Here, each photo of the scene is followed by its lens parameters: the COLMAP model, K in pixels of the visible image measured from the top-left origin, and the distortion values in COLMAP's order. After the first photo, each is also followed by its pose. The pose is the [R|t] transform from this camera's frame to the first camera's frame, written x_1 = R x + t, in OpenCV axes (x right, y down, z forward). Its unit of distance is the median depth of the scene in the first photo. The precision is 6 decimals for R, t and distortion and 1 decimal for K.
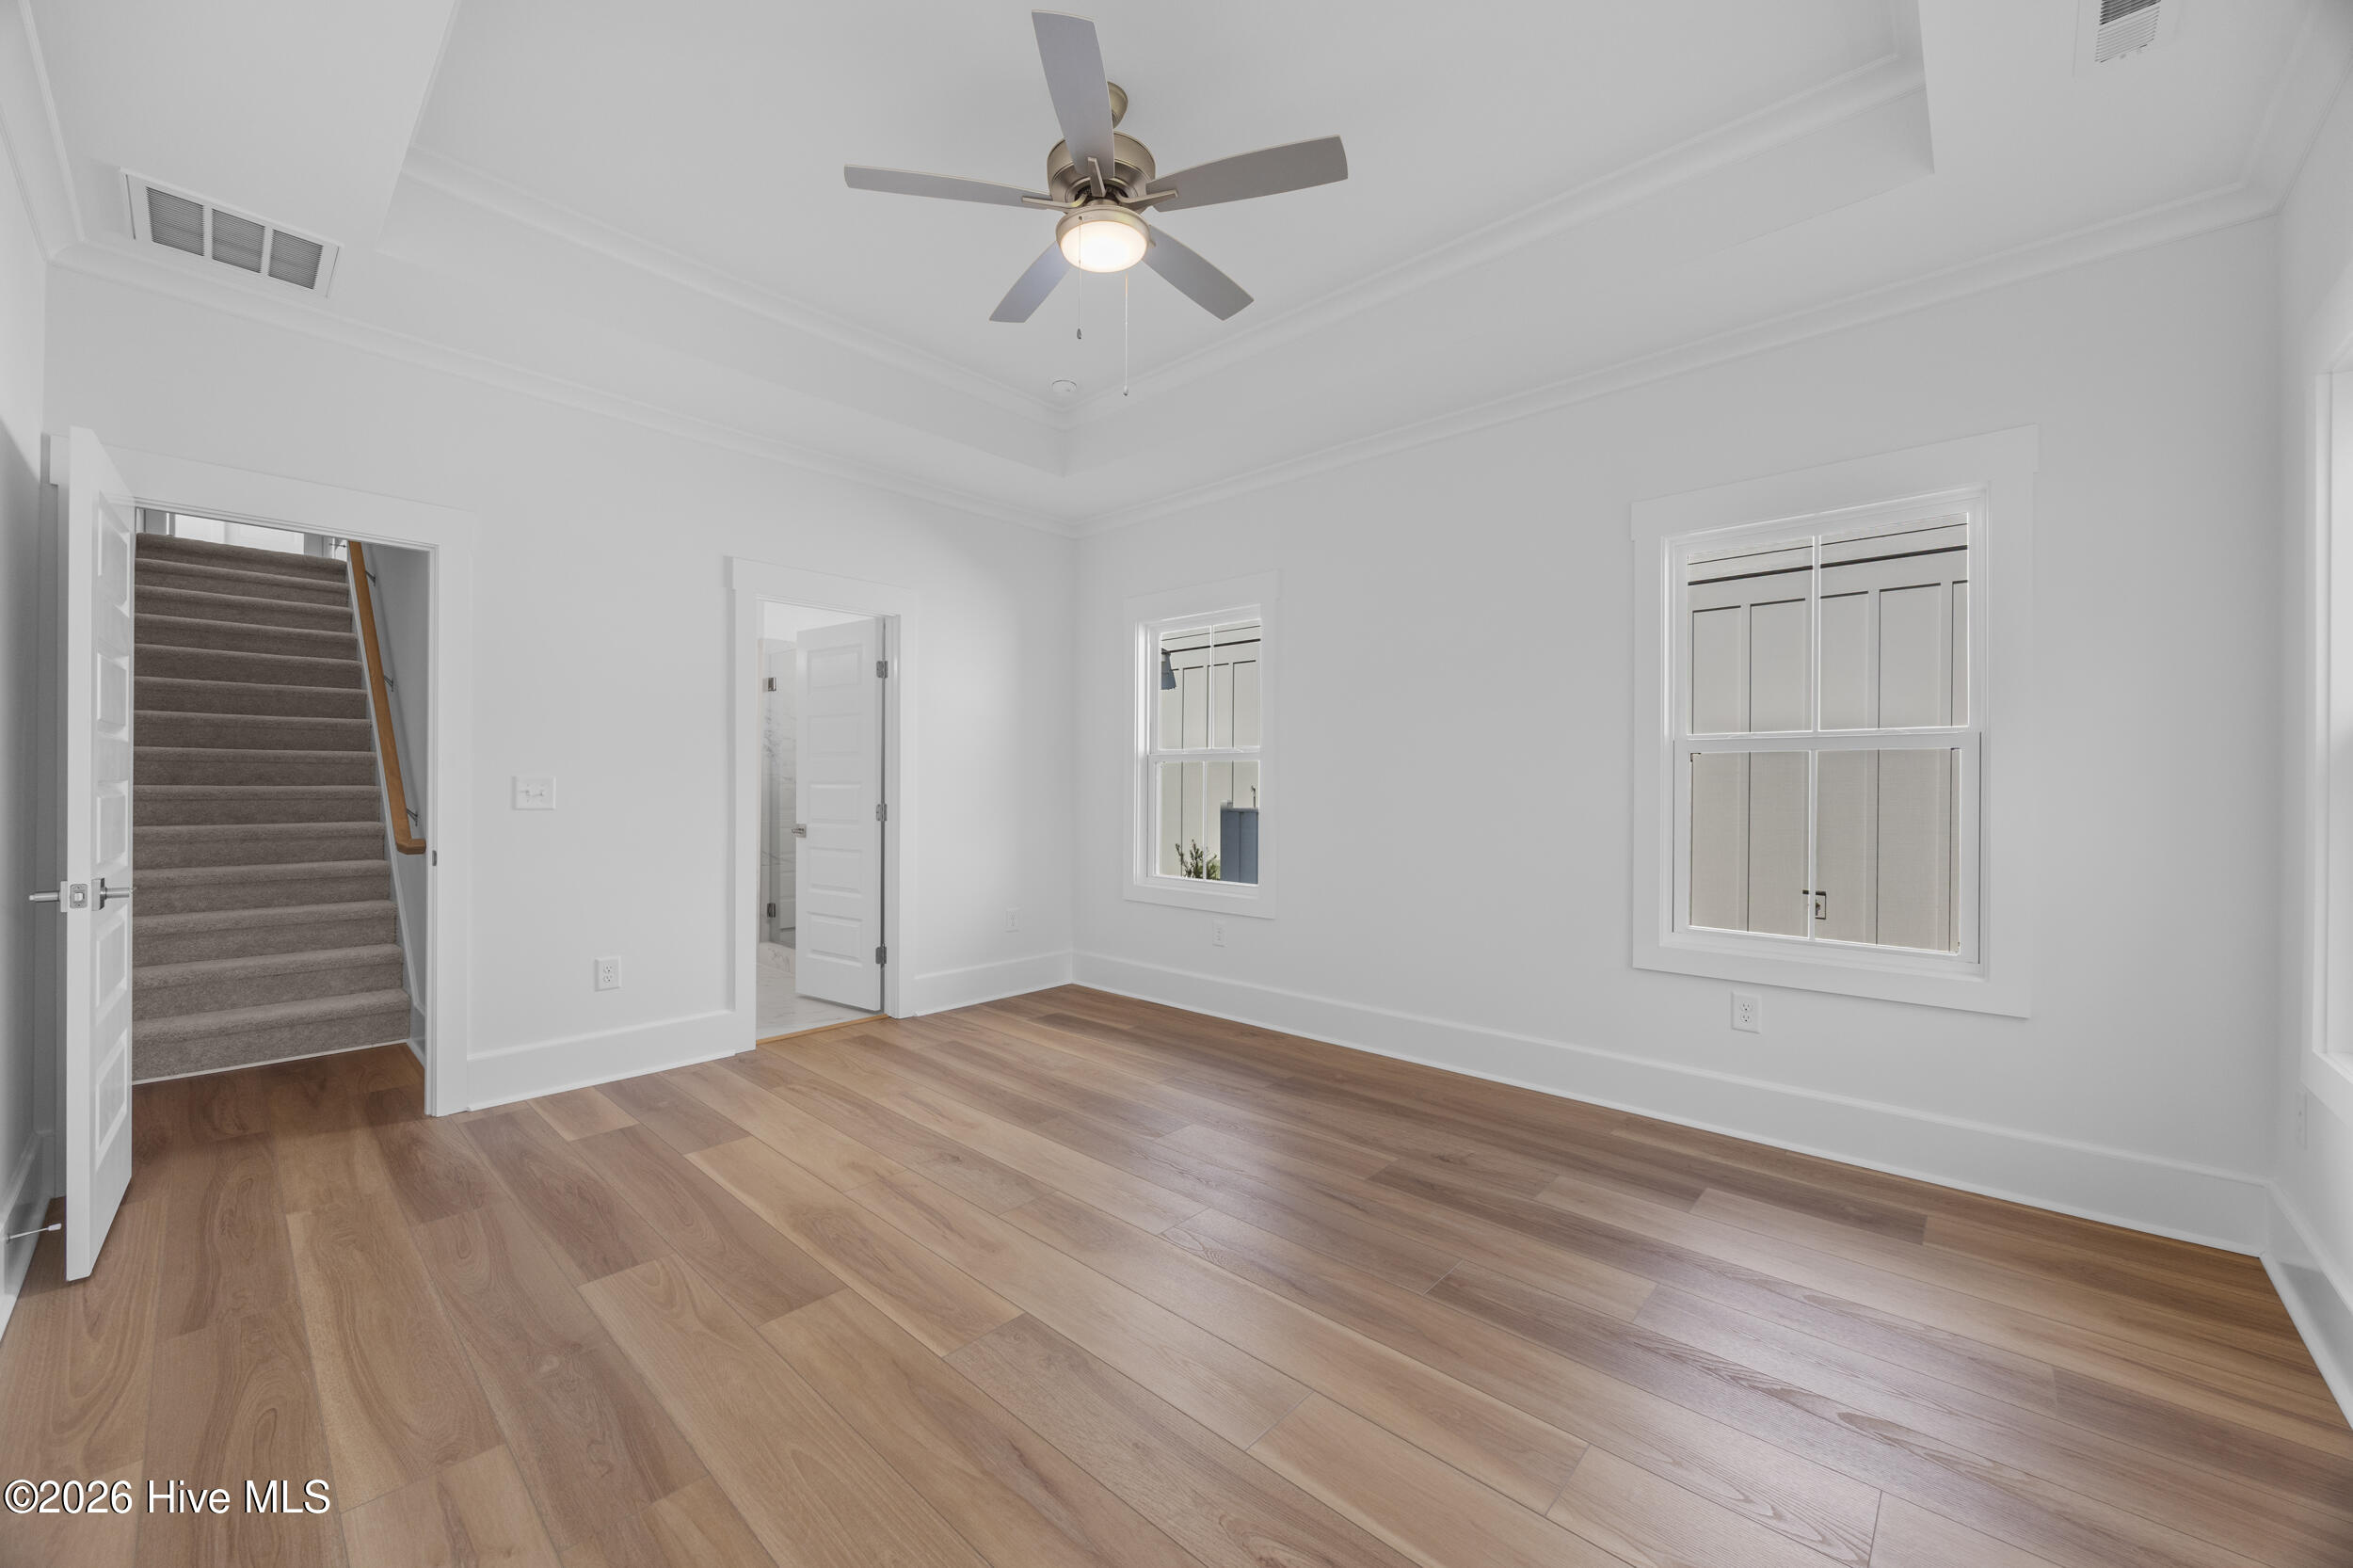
lens RADIAL K [[897.3, 0, 1163.2], [0, 897.3, 785.5], [0, 0, 1]] dist [0.001743, 0.000013]
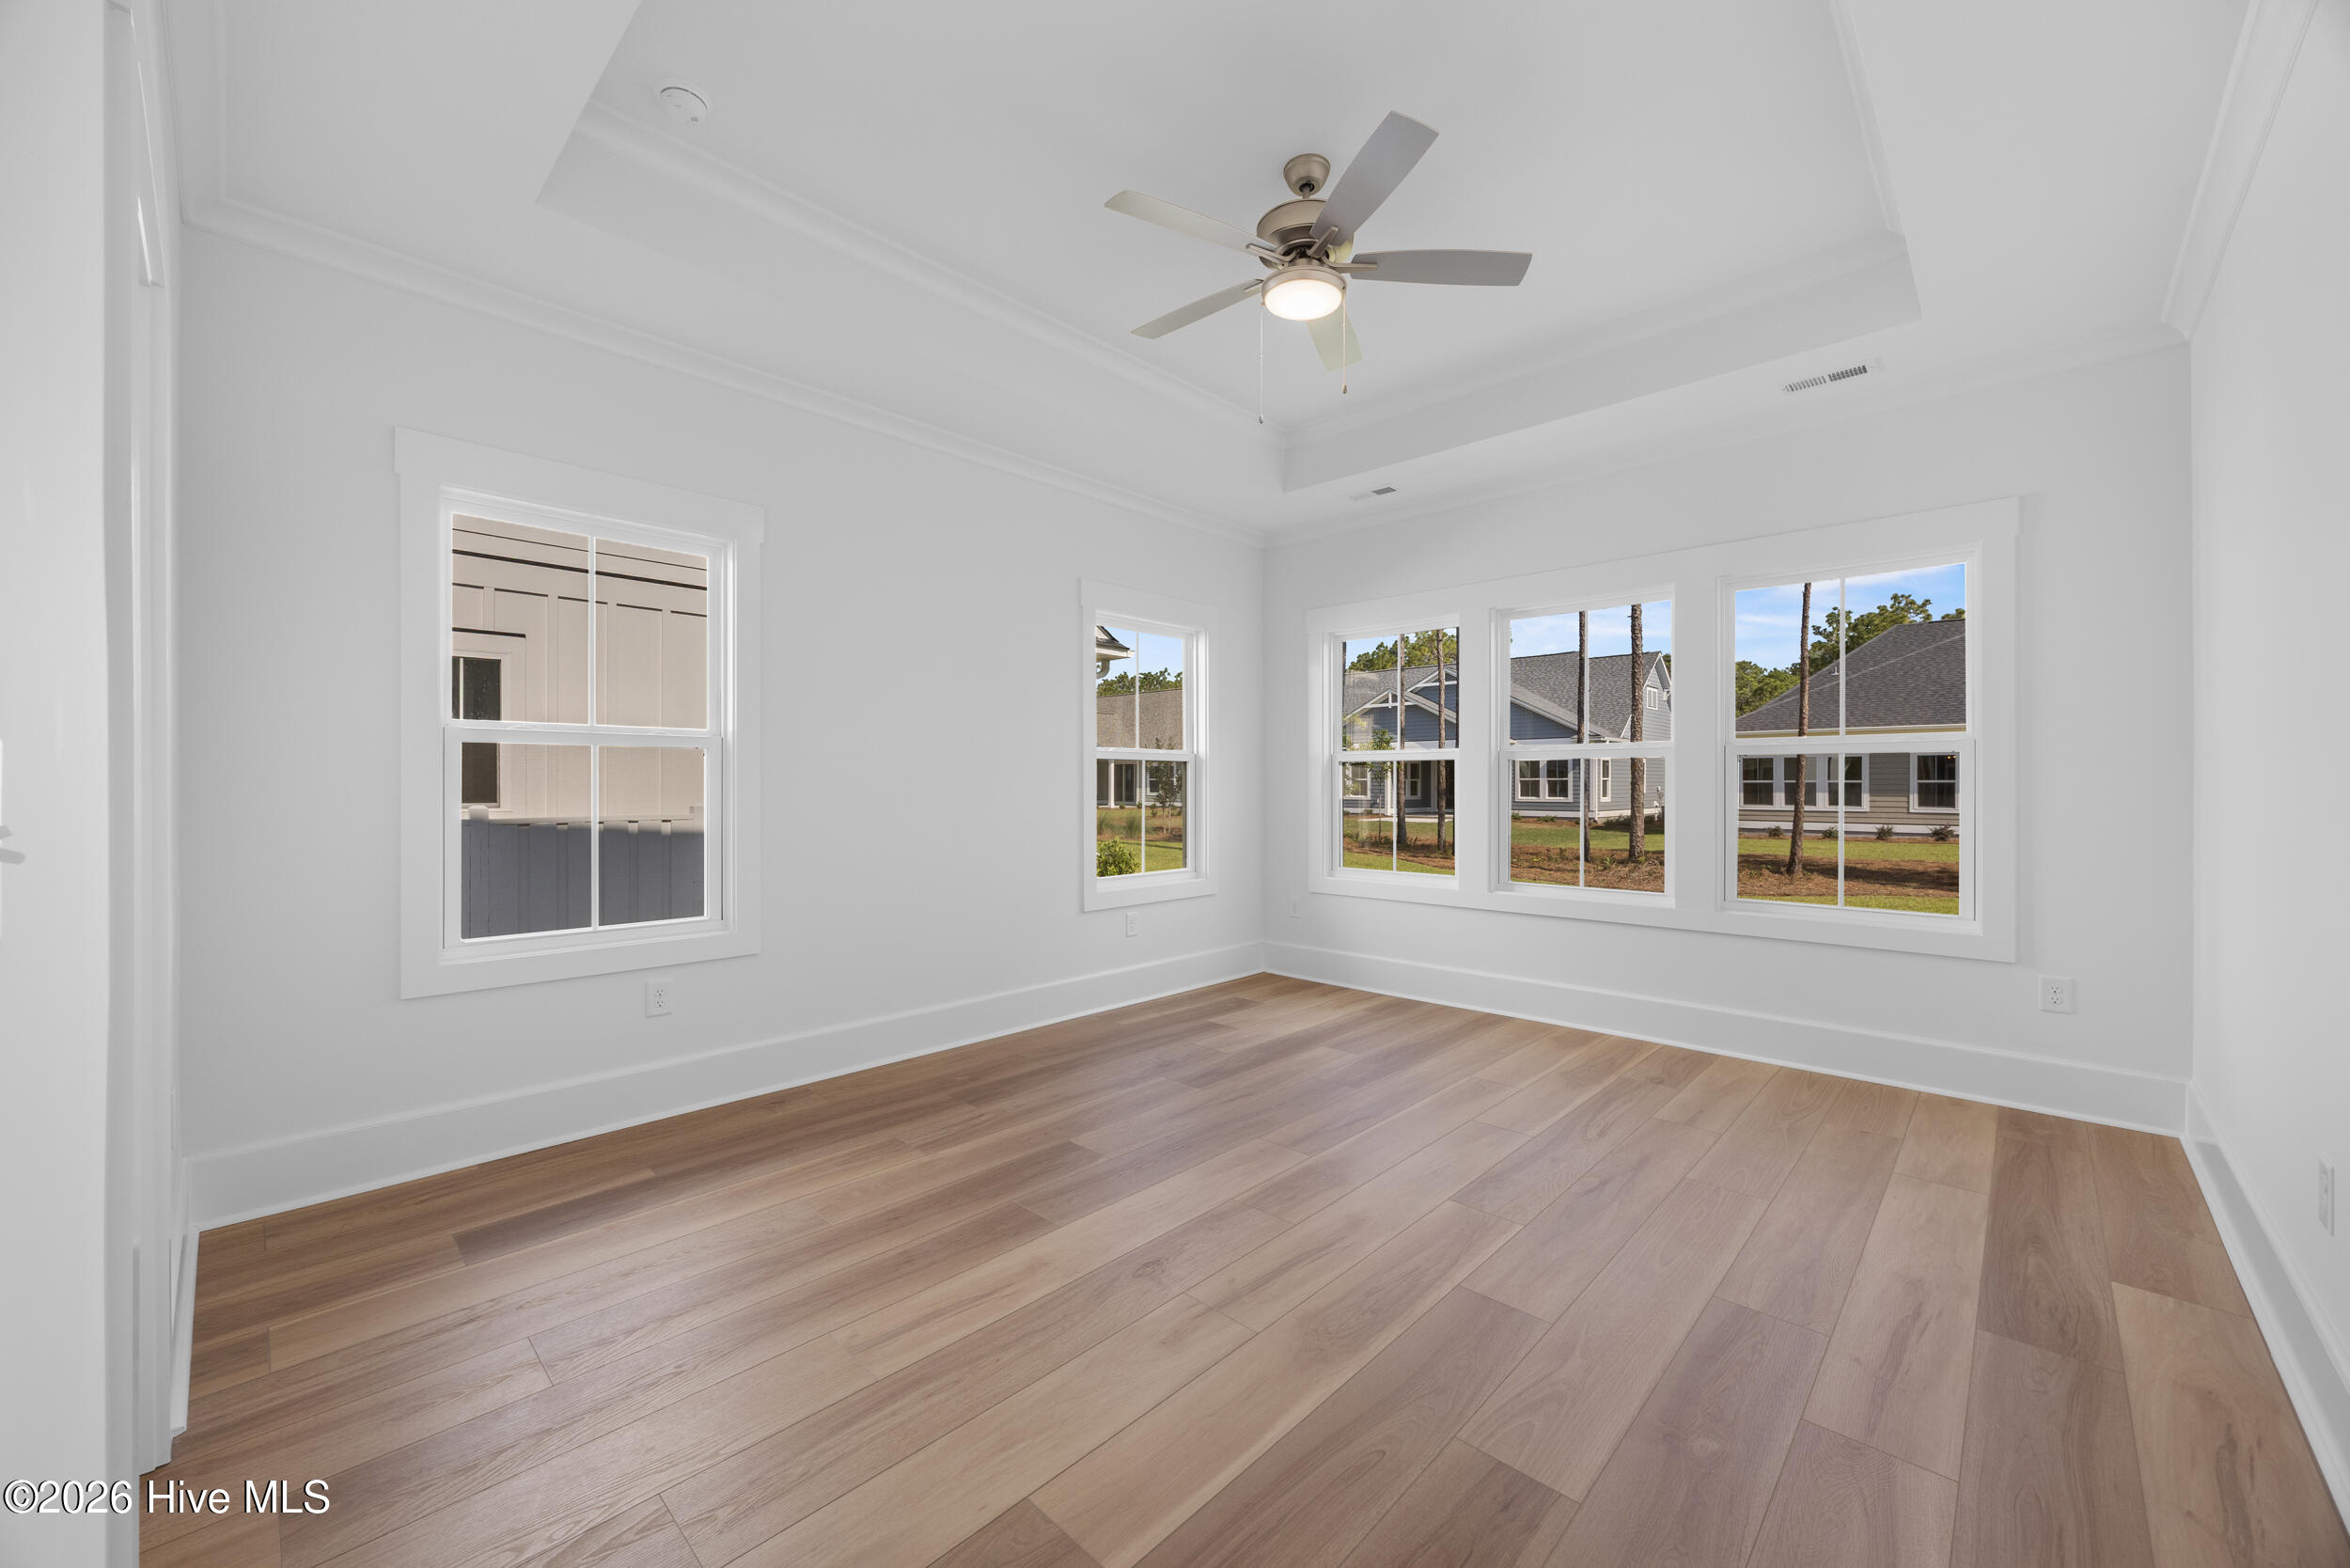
lens RADIAL K [[896.2, 0, 1161.8], [0, 896.2, 785.5], [0, 0, 1]] dist [0.001743, 0.000013]
pose [[0.019185, -0.005291, 0.999802, -0.938047], [-0.001293, 0.999985, 0.005317, -0.005109], [-0.999815, -0.001395, 0.019178, 0.906369]]
